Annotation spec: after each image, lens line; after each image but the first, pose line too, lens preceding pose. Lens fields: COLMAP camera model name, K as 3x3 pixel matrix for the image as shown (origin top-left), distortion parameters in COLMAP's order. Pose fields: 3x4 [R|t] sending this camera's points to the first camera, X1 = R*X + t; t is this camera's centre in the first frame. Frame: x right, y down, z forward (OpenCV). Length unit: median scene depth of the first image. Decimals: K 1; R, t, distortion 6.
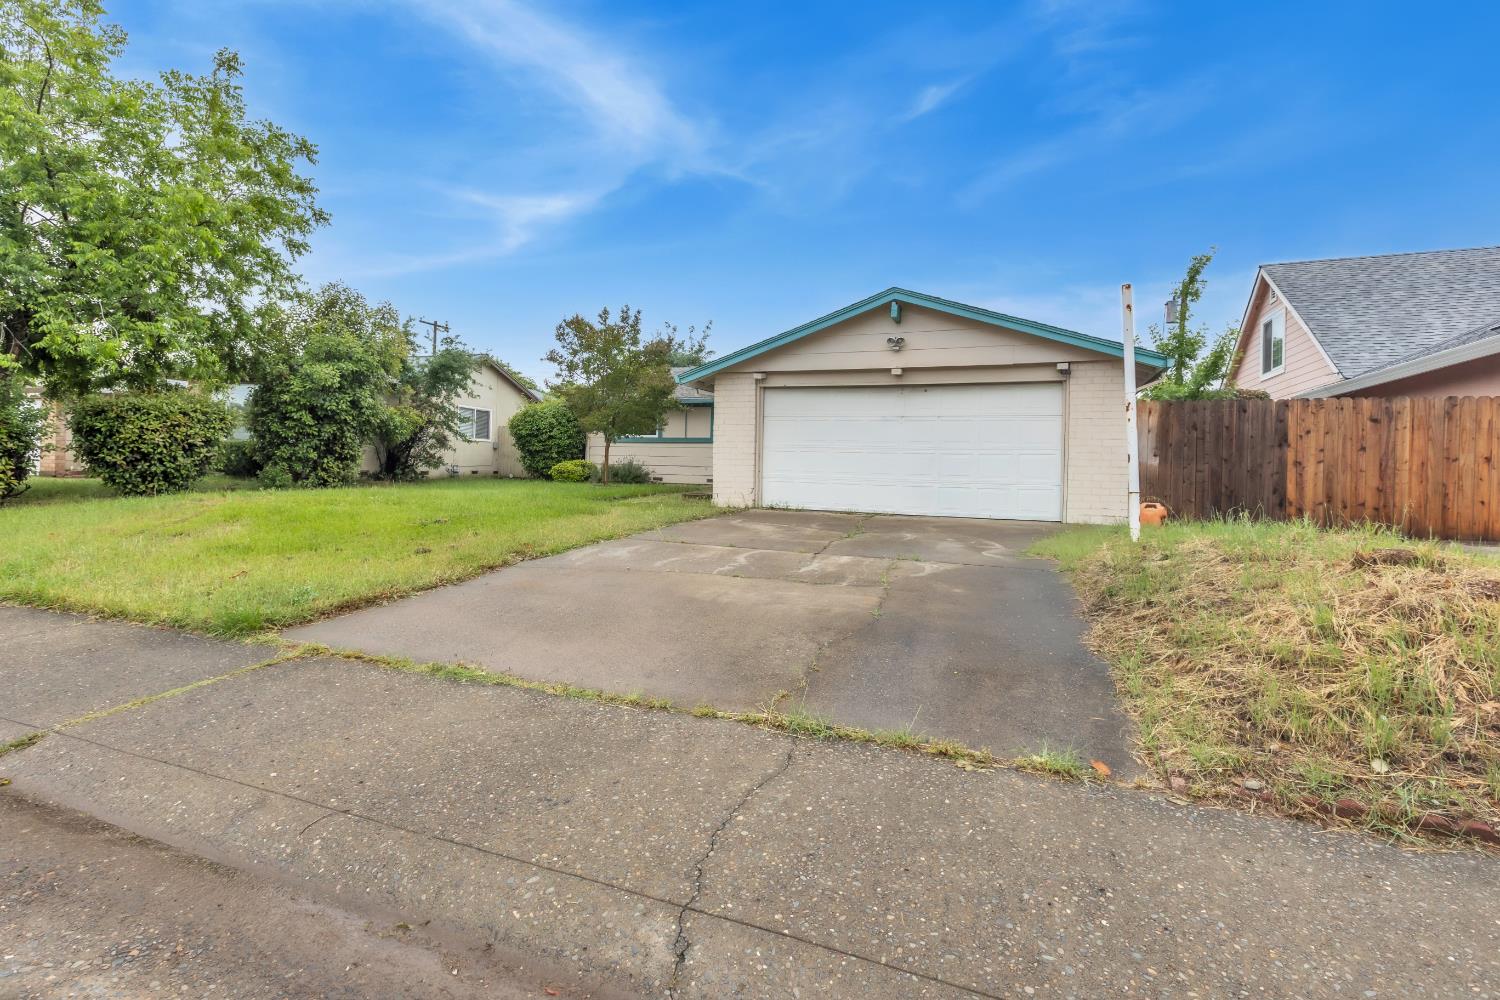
lens RADIAL K [[683.4, 0, 751.6], [0, 683.4, 469.4], [0, 0, 1]] dist [0.001495, 0.000005]
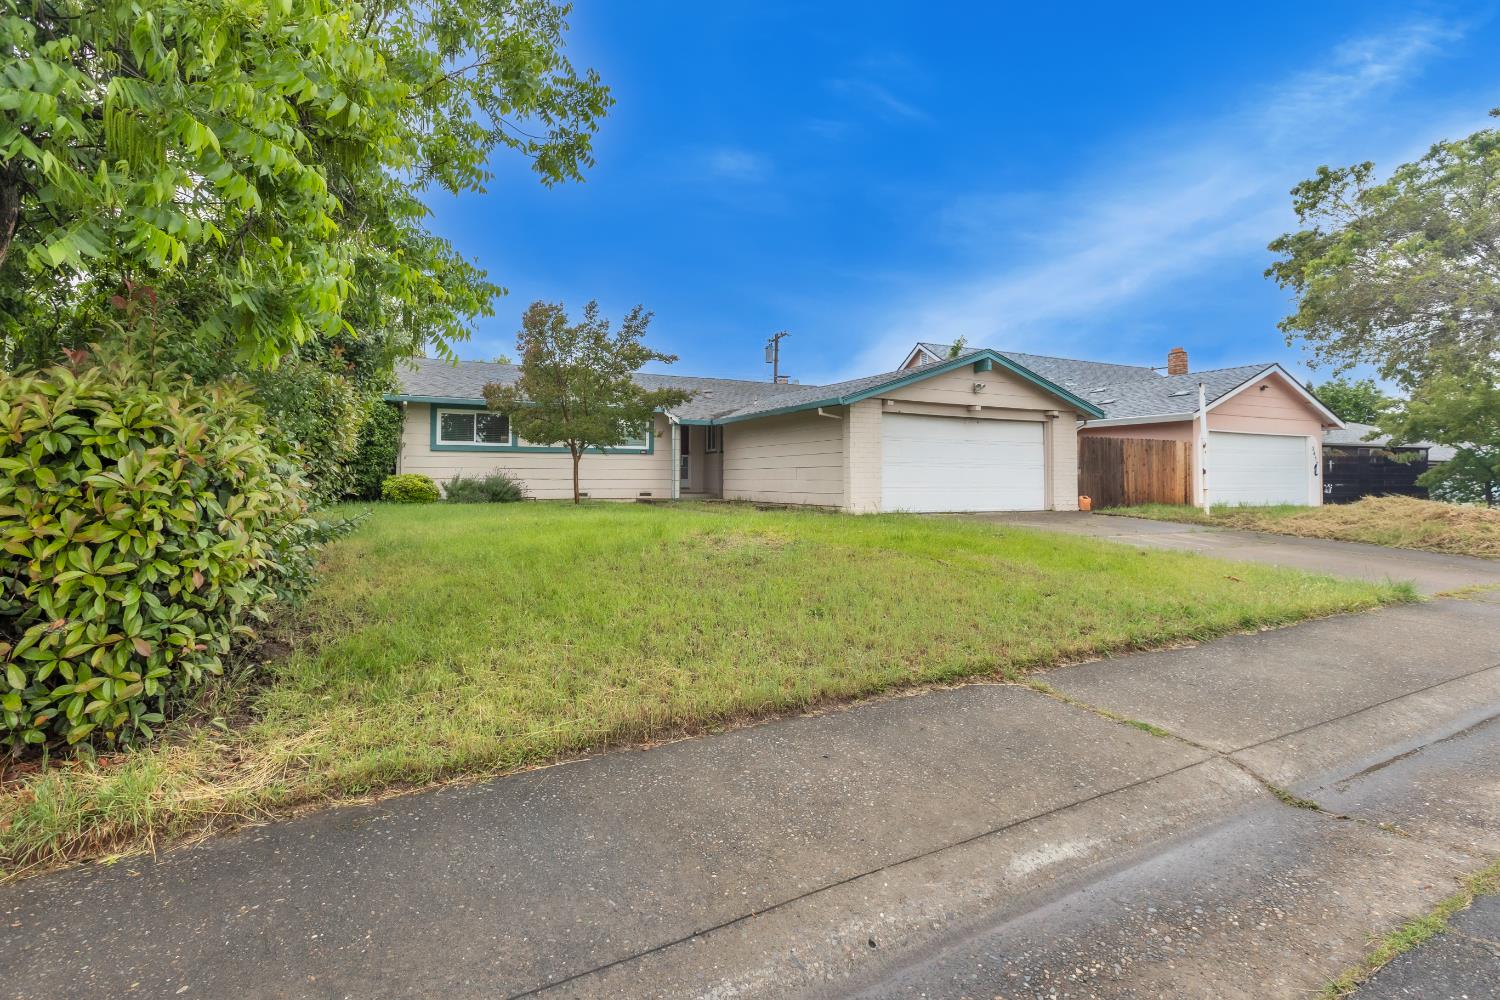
lens RADIAL K [[683.4, 0, 751.6], [0, 683.4, 469.4], [0, 0, 1]] dist [0.001495, 0.000005]
pose [[0.651285, -0.014173, 0.758701, -1.104677], [0.013873, 0.999881, 0.006770, -0.037078], [-0.758706, 0.006116, 0.651404, 0.448461]]
